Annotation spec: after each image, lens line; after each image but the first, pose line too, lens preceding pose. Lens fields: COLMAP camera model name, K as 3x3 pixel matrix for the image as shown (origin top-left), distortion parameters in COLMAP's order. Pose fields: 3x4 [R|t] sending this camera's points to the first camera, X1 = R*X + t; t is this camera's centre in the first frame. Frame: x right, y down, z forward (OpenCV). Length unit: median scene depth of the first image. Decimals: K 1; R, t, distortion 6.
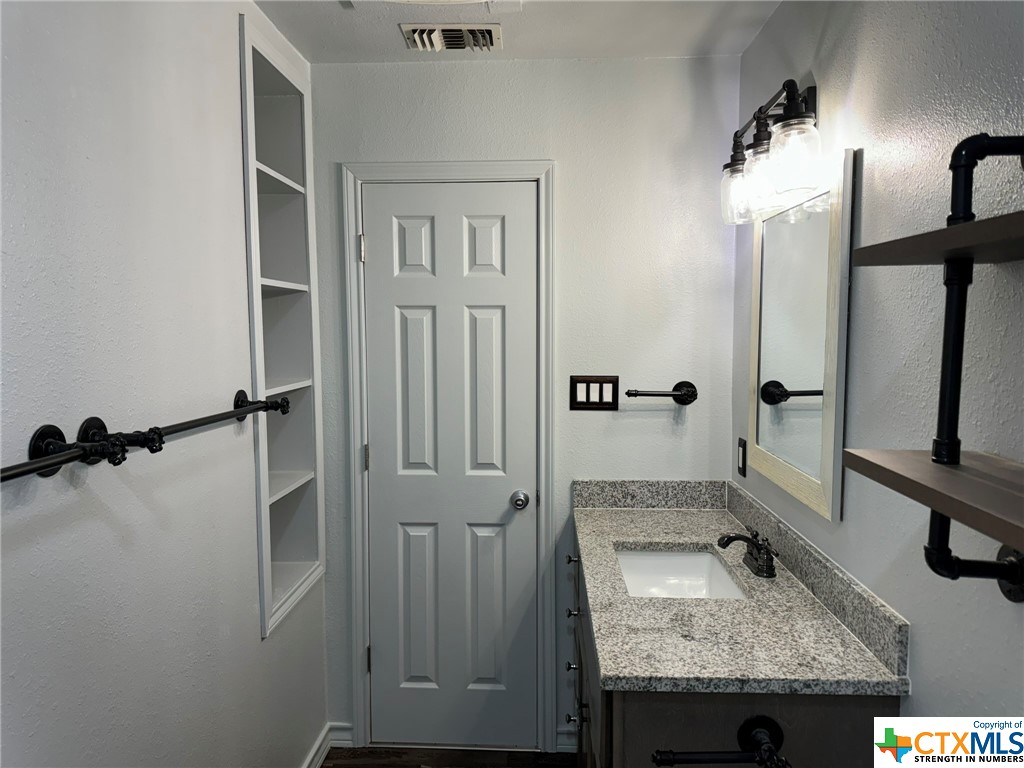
lens RADIAL K [[722.5, 0, 511.2], [0, 722.5, 380.0], [0, 0, 1]] dist [0.063082, -0.079607]
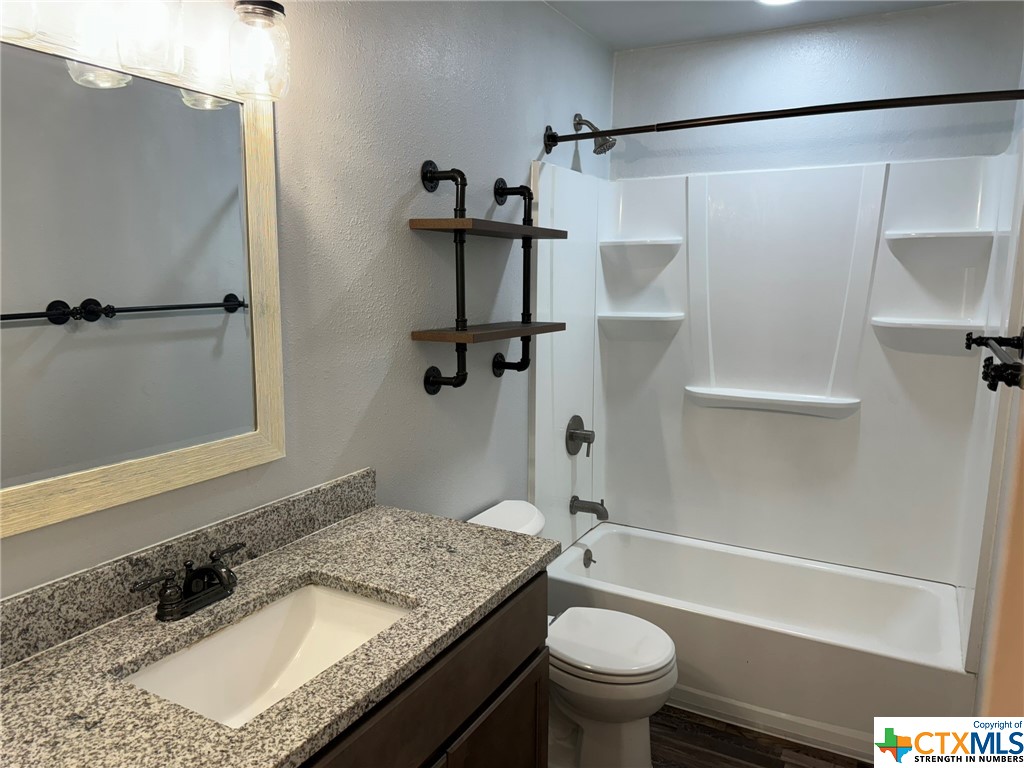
lens RADIAL K [[722.5, 0, 510.7], [0, 722.5, 384.5], [0, 0, 1]] dist [0.063082, -0.079607]
pose [[-0.905863, -0.071254, 0.417534, -0.257272], [0.018505, 0.978150, 0.207074, -0.106766], [-0.423166, 0.195307, -0.884752, 1.759039]]
